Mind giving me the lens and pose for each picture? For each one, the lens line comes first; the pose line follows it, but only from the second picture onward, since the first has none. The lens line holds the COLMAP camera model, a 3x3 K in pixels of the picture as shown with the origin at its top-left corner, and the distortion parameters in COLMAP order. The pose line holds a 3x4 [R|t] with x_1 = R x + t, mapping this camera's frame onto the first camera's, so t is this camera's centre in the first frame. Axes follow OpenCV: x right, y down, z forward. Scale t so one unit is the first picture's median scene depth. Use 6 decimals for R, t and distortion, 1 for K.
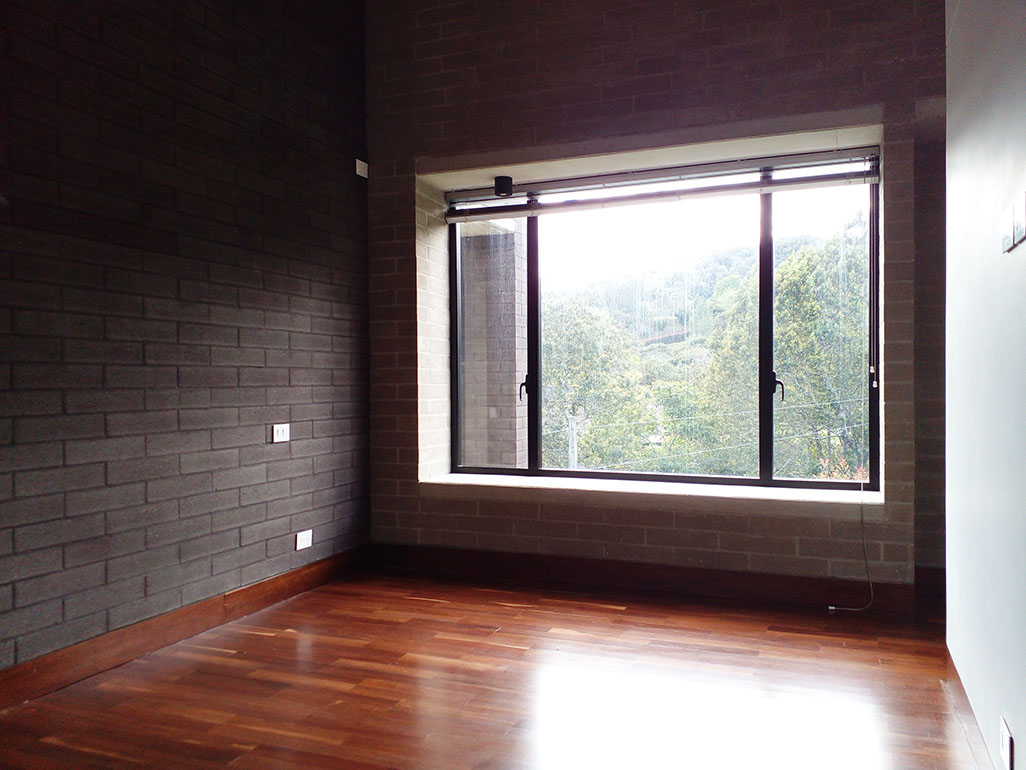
lens RADIAL K [[816.4, 0, 513.5], [0, 816.4, 382.8], [0, 0, 1]] dist [0.049827, -0.062107]
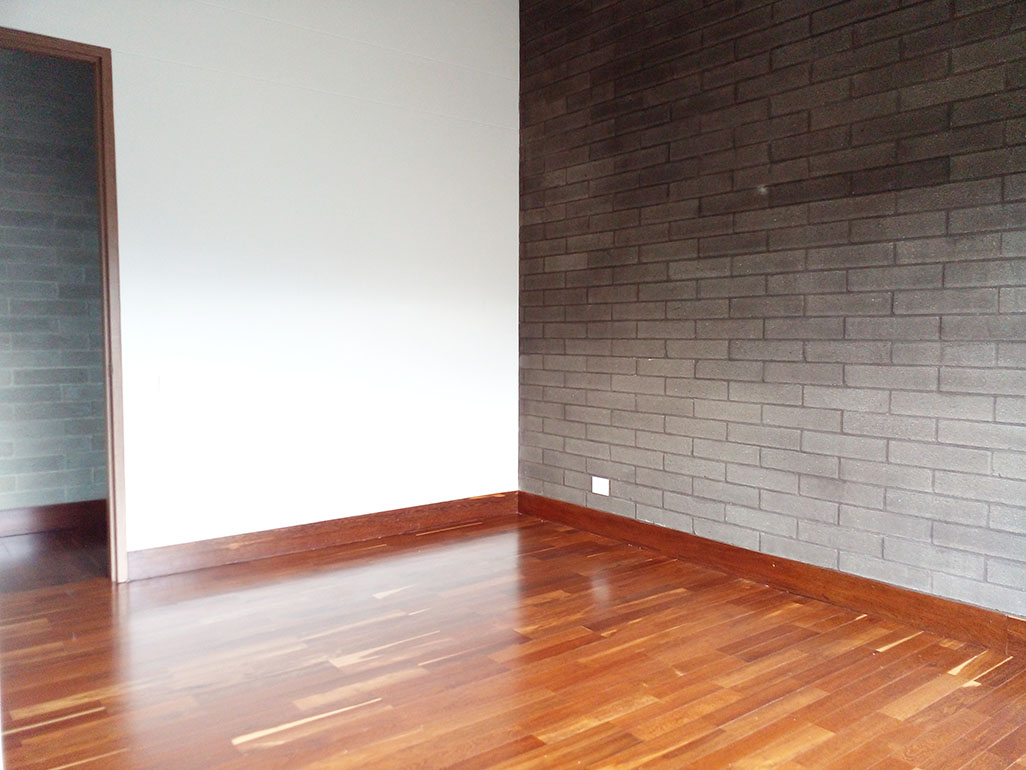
lens RADIAL K [[816.4, 0, 518.6], [0, 816.4, 385.4], [0, 0, 1]] dist [0.049827, -0.062107]
pose [[-0.489804, 0.065006, -0.869406, 0.610190], [0.002590, 0.997320, 0.073111, -0.012622], [0.871829, 0.033558, -0.488660, 1.151090]]
